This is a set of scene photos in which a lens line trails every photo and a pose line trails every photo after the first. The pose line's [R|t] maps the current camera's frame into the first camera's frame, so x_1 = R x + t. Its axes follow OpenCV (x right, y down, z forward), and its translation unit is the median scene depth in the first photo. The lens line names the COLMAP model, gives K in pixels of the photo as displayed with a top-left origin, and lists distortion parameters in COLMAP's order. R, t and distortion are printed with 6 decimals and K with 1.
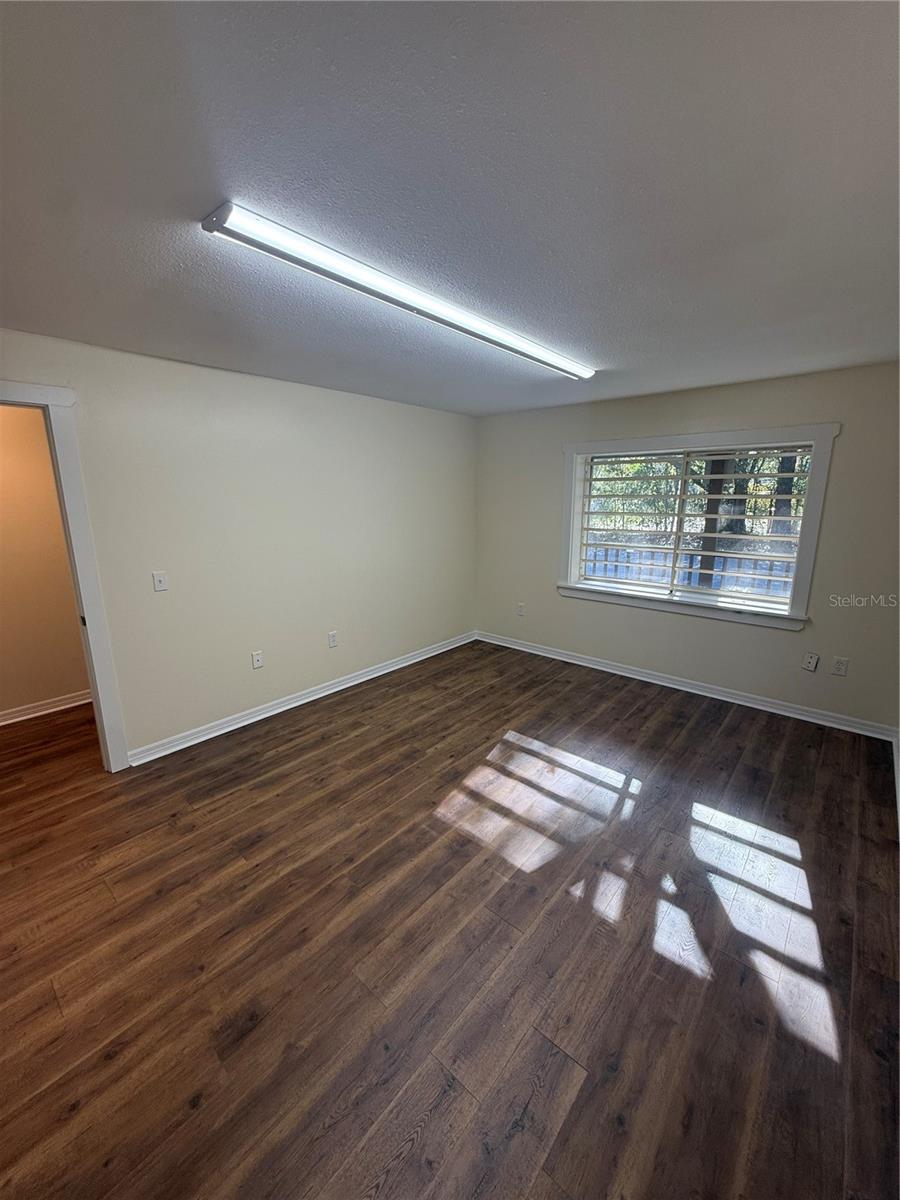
lens RADIAL K [[474.4, 0, 450.0], [0, 474.4, 600.0], [0, 0, 1]] dist [0.000047, 0.000134]
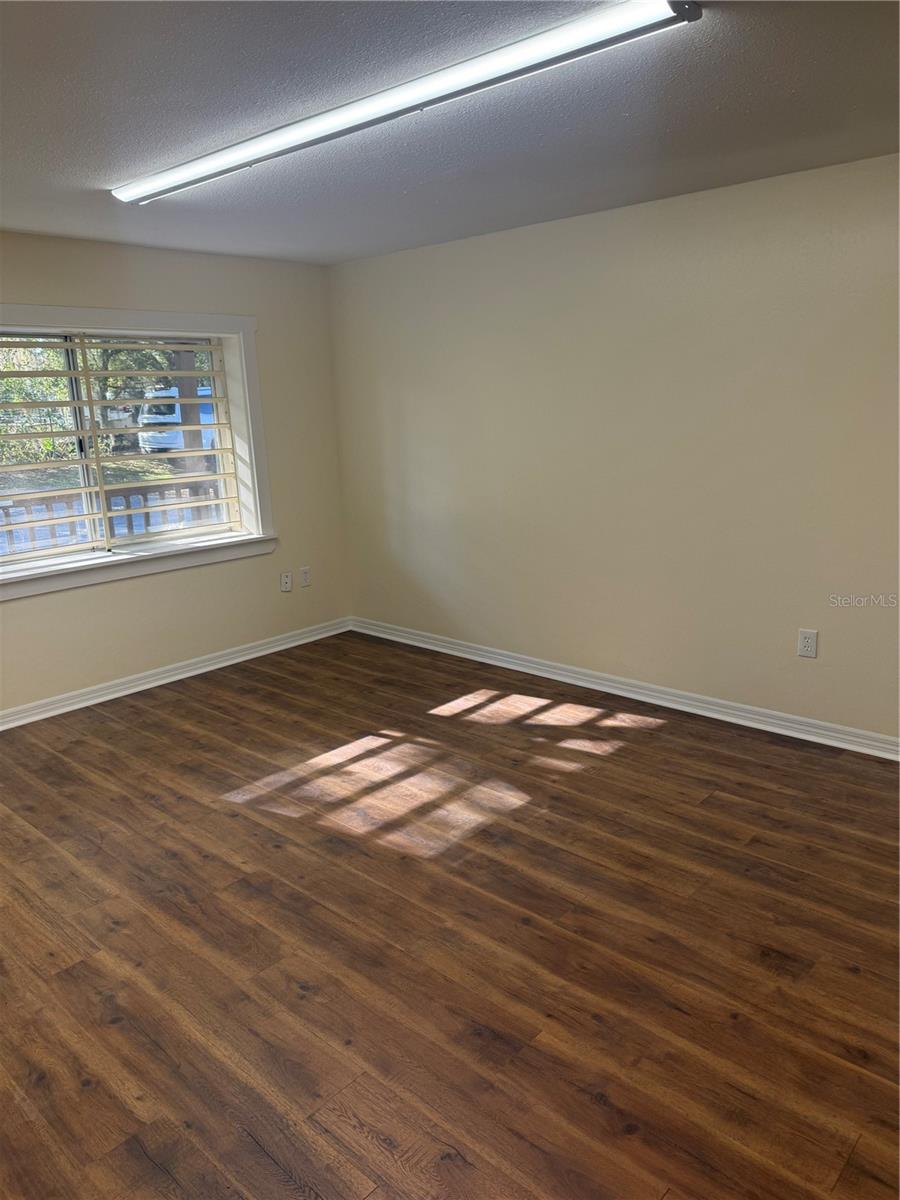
lens RADIAL K [[845.3, 0, 450.0], [0, 845.3, 600.0], [0, 0, 1]] dist [0.080563, -0.115515]
pose [[0.023248, -0.228032, 0.973376, -1.115282], [0.253774, 0.943094, 0.214877, -0.143580], [-0.966984, 0.242022, 0.079794, 0.780163]]
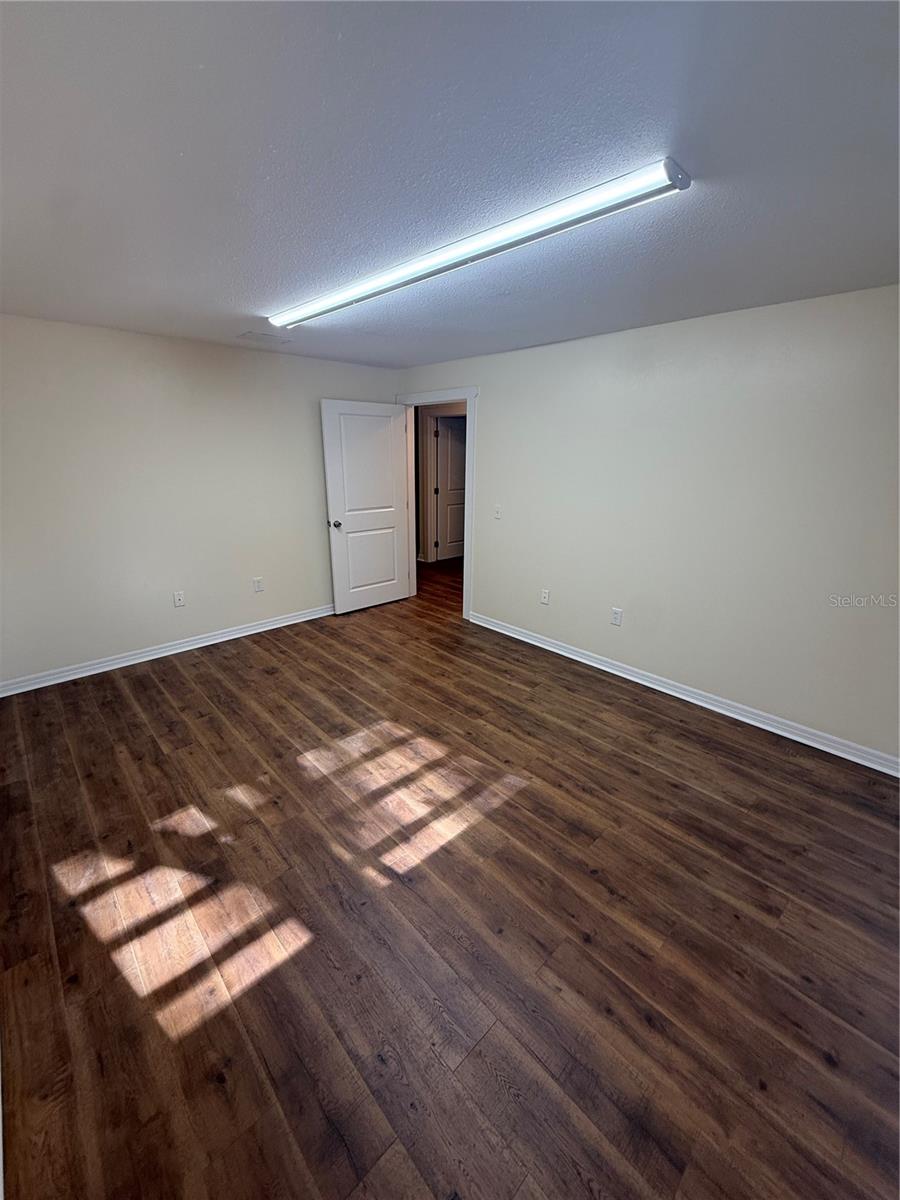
lens RADIAL K [[474.4, 0, 450.0], [0, 474.4, 600.0], [0, 0, 1]] dist [0.000047, 0.000134]
pose [[-0.095959, 0.307739, -0.946620, 1.000698], [-0.230207, 0.918364, 0.321889, -0.261039], [0.968399, 0.248806, -0.017282, 1.102650]]
